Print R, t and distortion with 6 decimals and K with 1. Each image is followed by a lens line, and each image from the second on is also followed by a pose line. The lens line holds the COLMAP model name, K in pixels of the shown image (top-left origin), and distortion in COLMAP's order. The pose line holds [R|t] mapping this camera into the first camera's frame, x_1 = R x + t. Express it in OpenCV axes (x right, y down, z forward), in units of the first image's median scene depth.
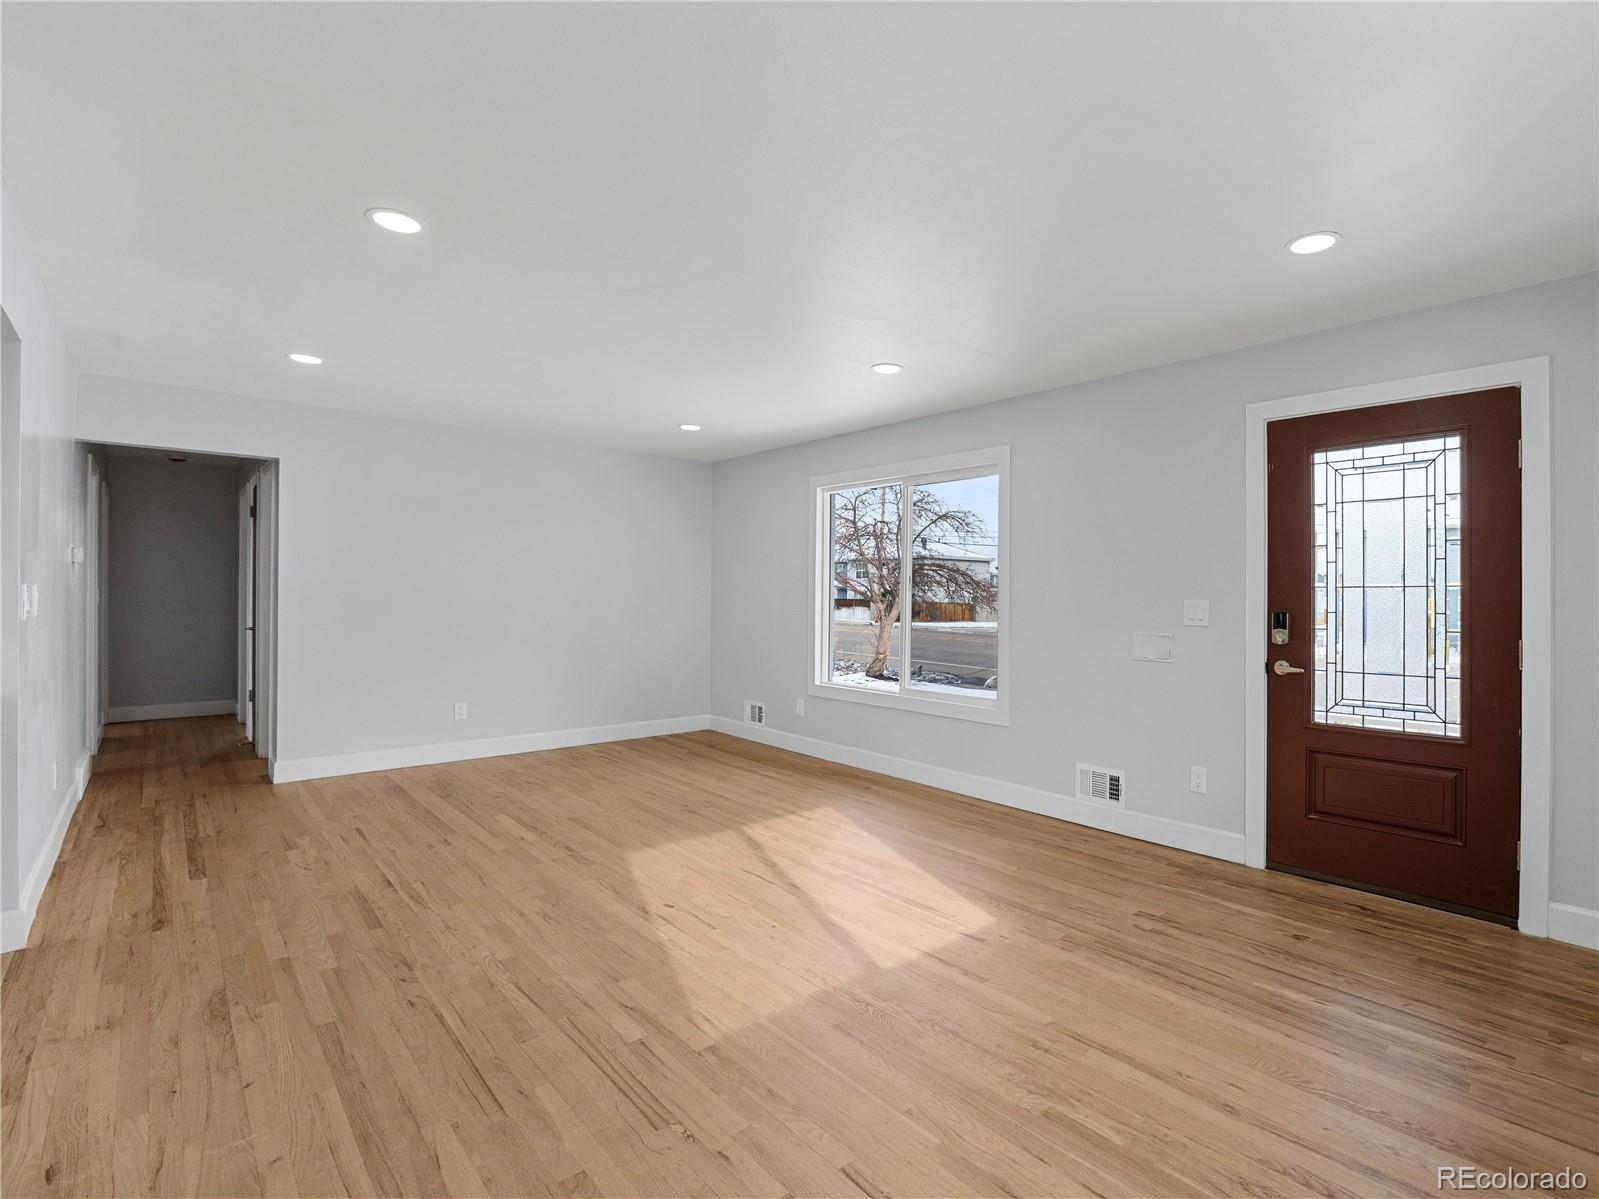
lens RADIAL K [[782.9, 0, 880.3], [0, 782.9, 596.4], [0, 0, 1]] dist [-0.020651, 0.001149]
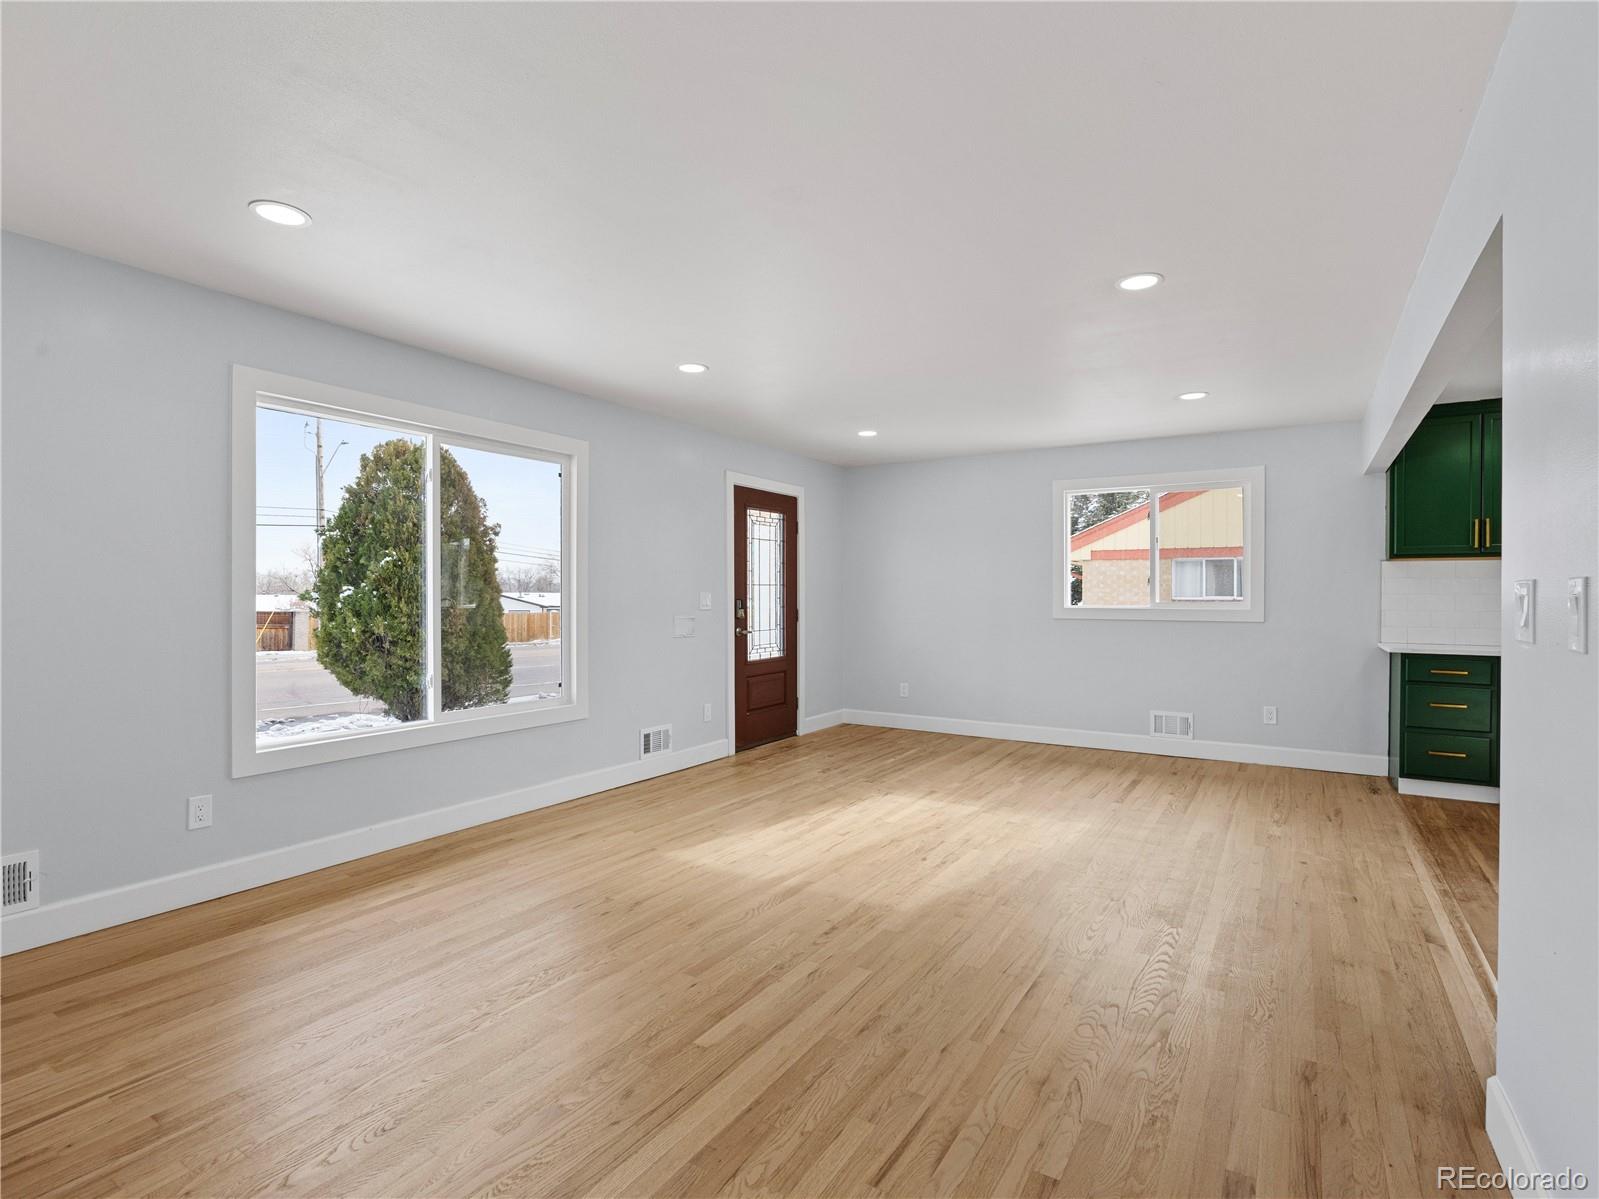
lens RADIAL K [[792.0, 0, 830.8], [0, 792.0, 595.7], [0, 0, 1]] dist [-0.011700, 0.000684]
pose [[-0.280798, -0.010925, 0.959705, -1.259885], [-0.003493, 0.999940, 0.010361, -0.006229], [-0.959761, -0.000443, -0.280819, 1.358860]]
